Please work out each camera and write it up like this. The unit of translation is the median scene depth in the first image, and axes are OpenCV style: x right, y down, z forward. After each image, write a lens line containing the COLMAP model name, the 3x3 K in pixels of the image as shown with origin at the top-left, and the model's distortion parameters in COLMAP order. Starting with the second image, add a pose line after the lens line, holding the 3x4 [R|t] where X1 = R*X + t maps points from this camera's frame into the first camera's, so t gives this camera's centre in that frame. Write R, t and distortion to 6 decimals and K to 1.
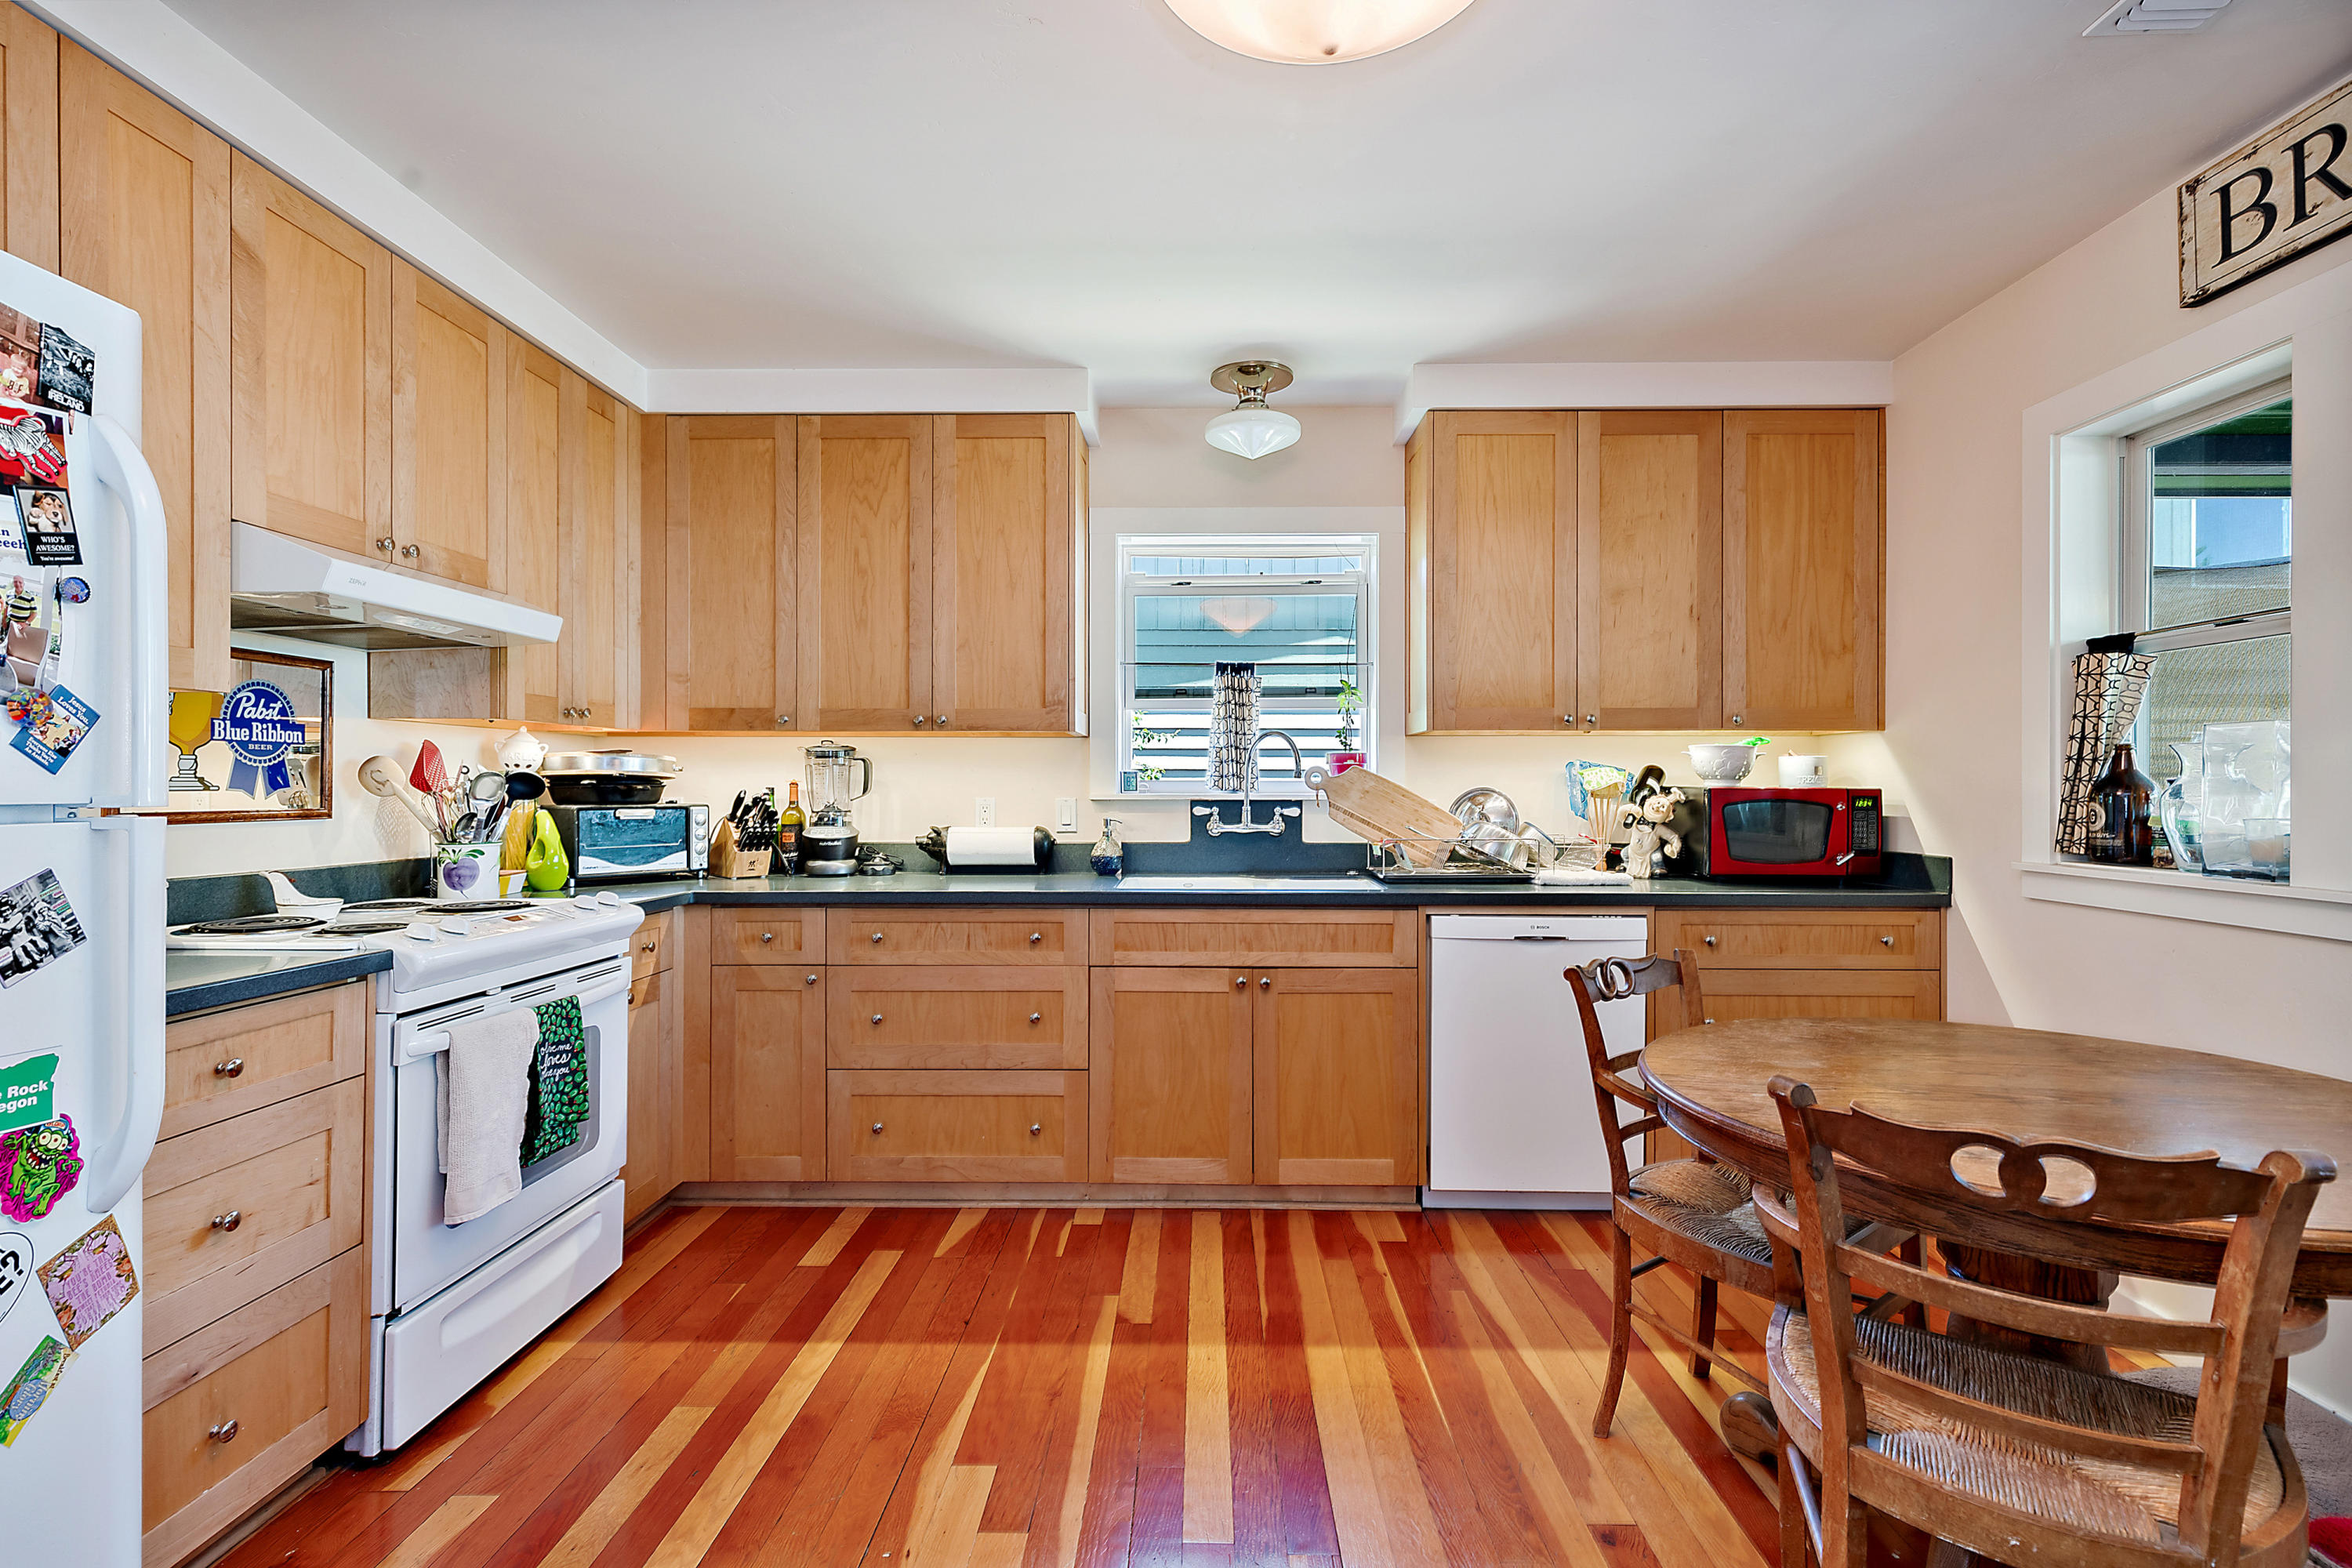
lens RADIAL K [[1086.3, 0, 1177.6], [0, 1086.3, 772.4], [0, 0, 1]] dist [0.011364, -0.000402]
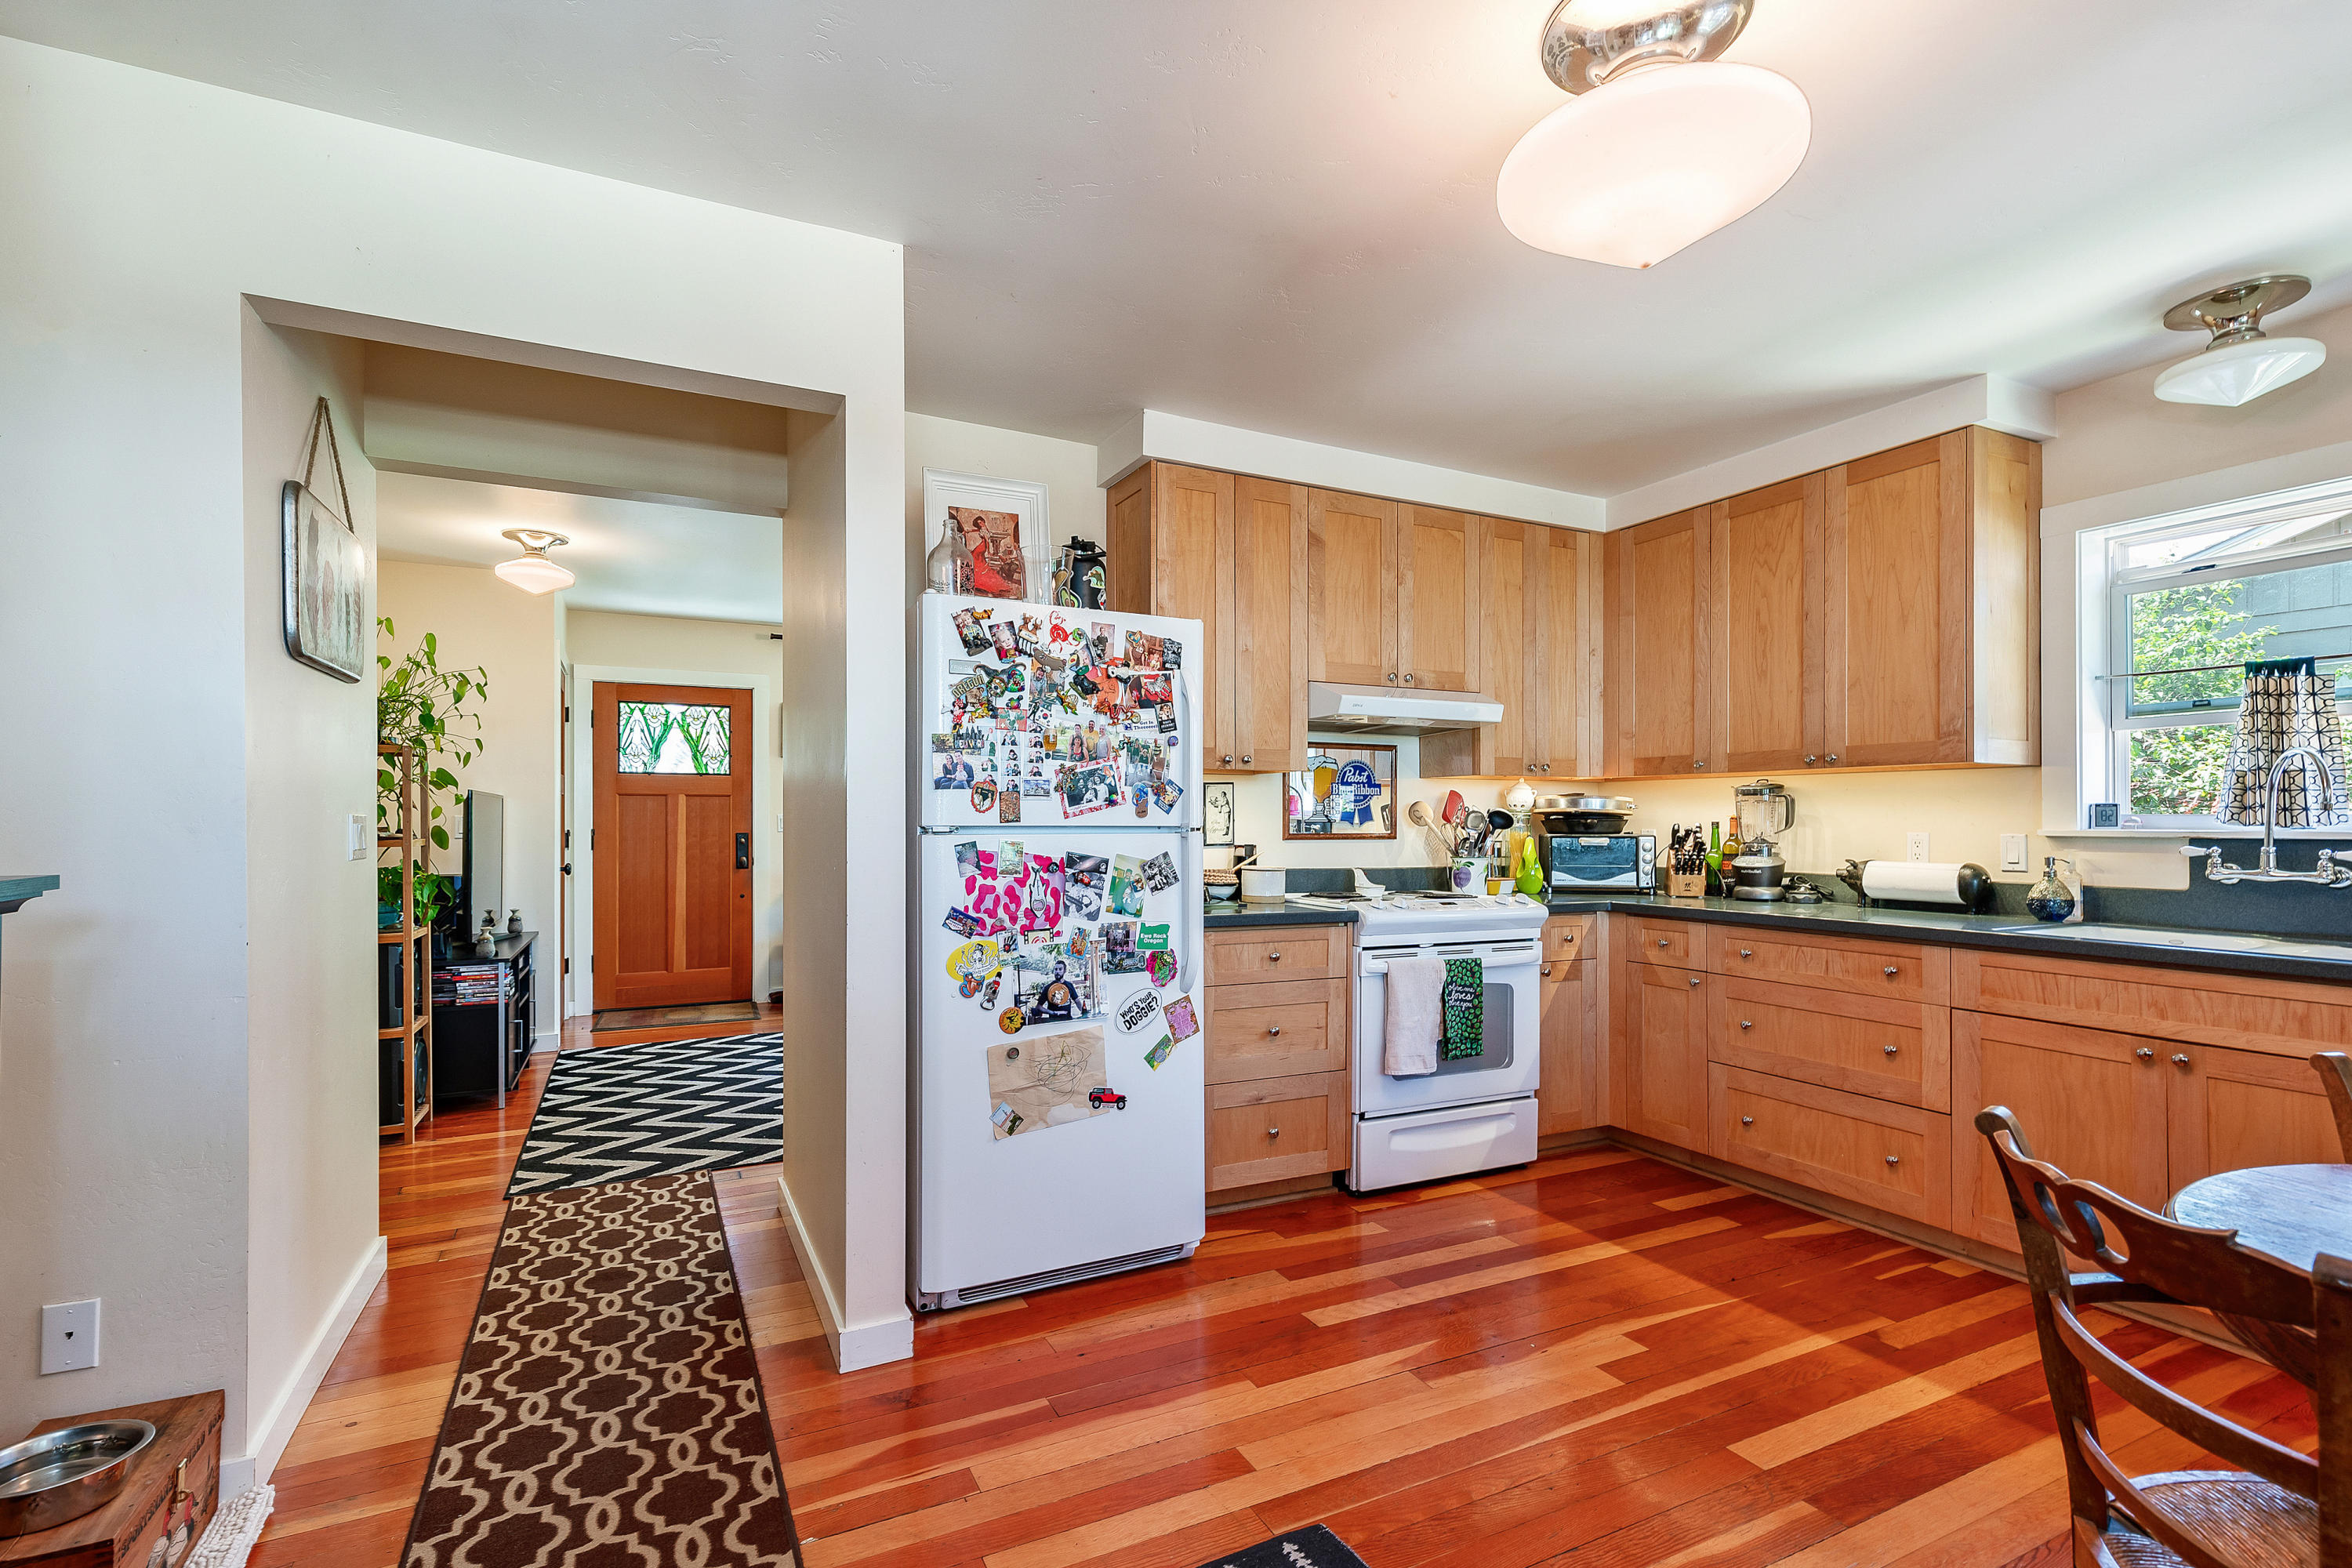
lens RADIAL K [[1070.8, 0, 1179.3], [0, 1070.8, 790.5], [0, 0, 1]] dist [0.012302, -0.000834]
pose [[0.465370, -0.024693, -0.884771, 0.422509], [0.009848, 0.999693, -0.022721, 0.001147], [0.885061, 0.001860, 0.465471, -0.046390]]
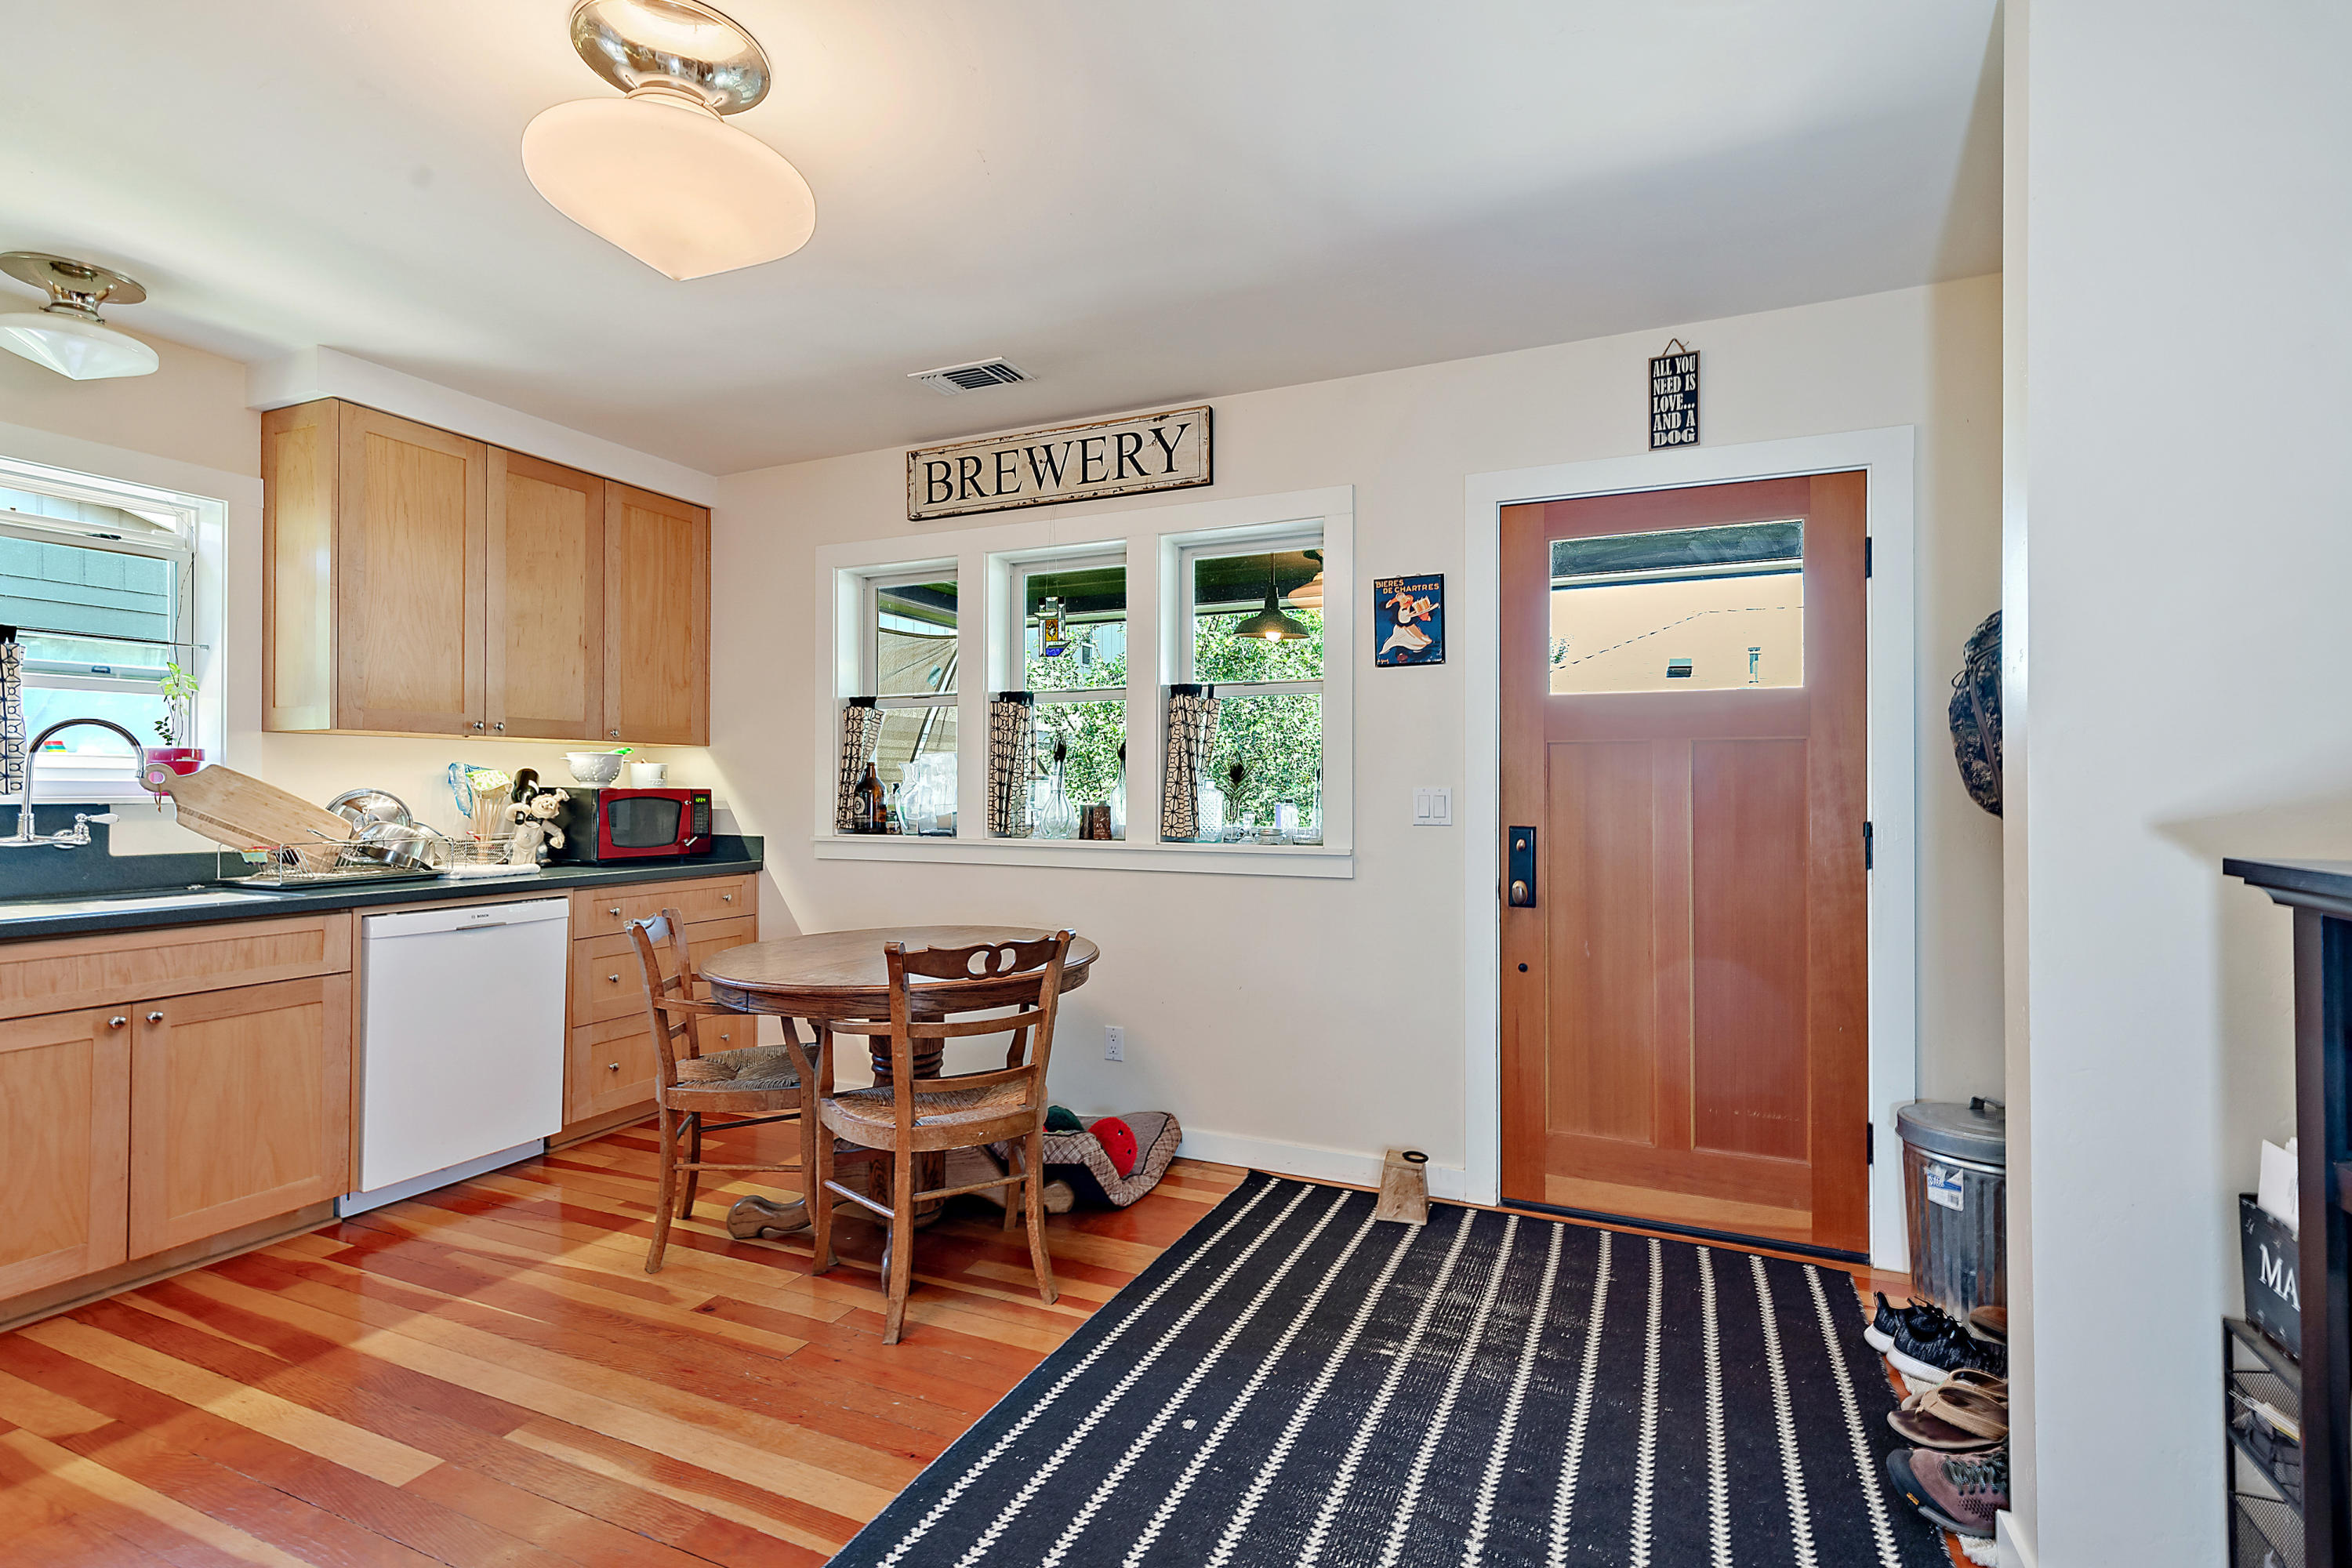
lens RADIAL K [[1086.3, 0, 1177.6], [0, 1086.3, 772.4], [0, 0, 1]] dist [0.011364, -0.000402]
pose [[0.390215, 0.013216, 0.920629, -0.371517], [-0.011217, 0.999891, -0.009600, 0.000540], [-0.920655, -0.006581, 0.390321, -0.067634]]
